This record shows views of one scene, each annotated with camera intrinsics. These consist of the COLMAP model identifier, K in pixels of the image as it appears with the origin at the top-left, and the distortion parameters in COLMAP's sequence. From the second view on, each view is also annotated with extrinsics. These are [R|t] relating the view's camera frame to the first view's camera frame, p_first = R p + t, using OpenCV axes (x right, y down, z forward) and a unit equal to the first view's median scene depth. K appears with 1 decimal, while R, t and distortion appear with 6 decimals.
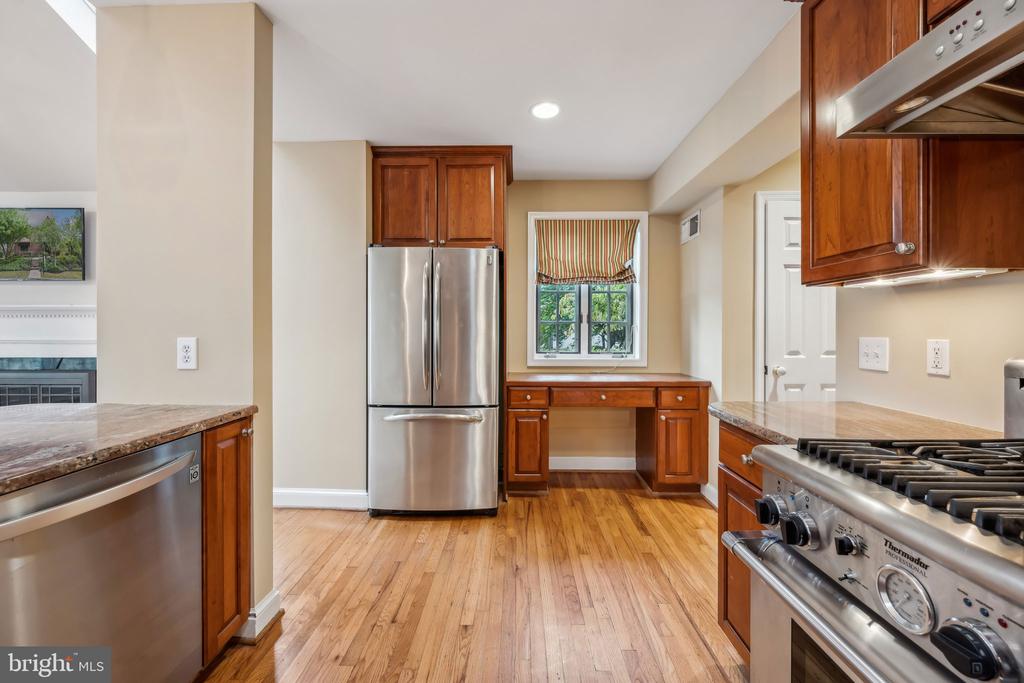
lens RADIAL K [[406.3, 0, 513.6], [0, 406.3, 331.6], [0, 0, 1]] dist [-0.000249, 0.000218]
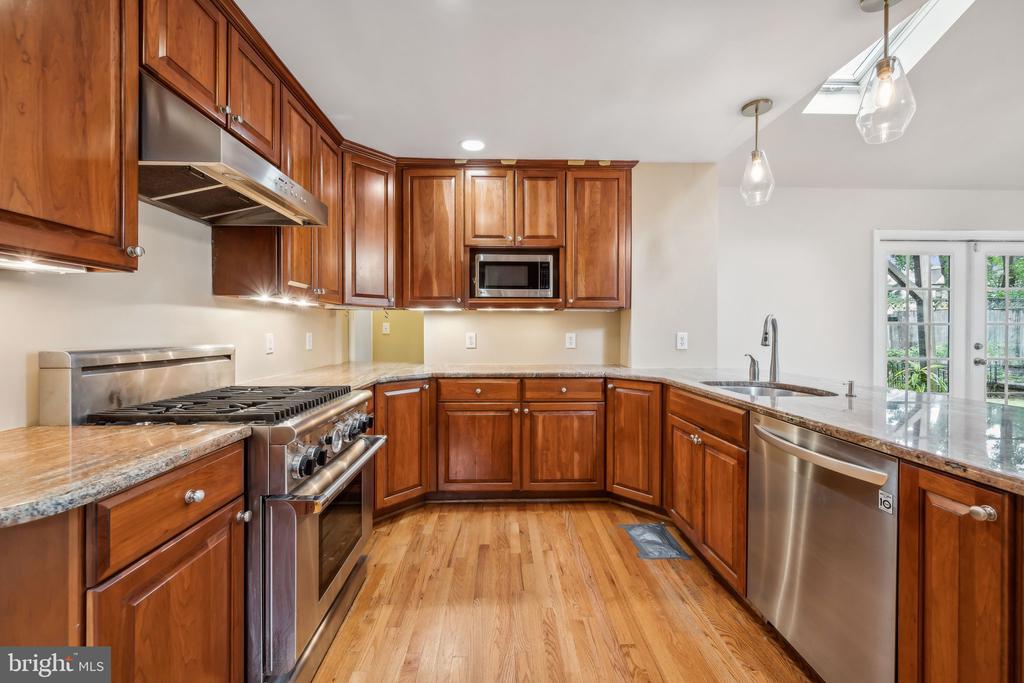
lens RADIAL K [[406.3, 0, 513.6], [0, 406.3, 331.6], [0, 0, 1]] dist [-0.000249, 0.000218]
pose [[-0.999061, -0.002430, -0.043254, 0.001893], [-0.002742, 0.999971, 0.007145, 0.000537], [0.043235, 0.007257, -0.999039, 1.796345]]
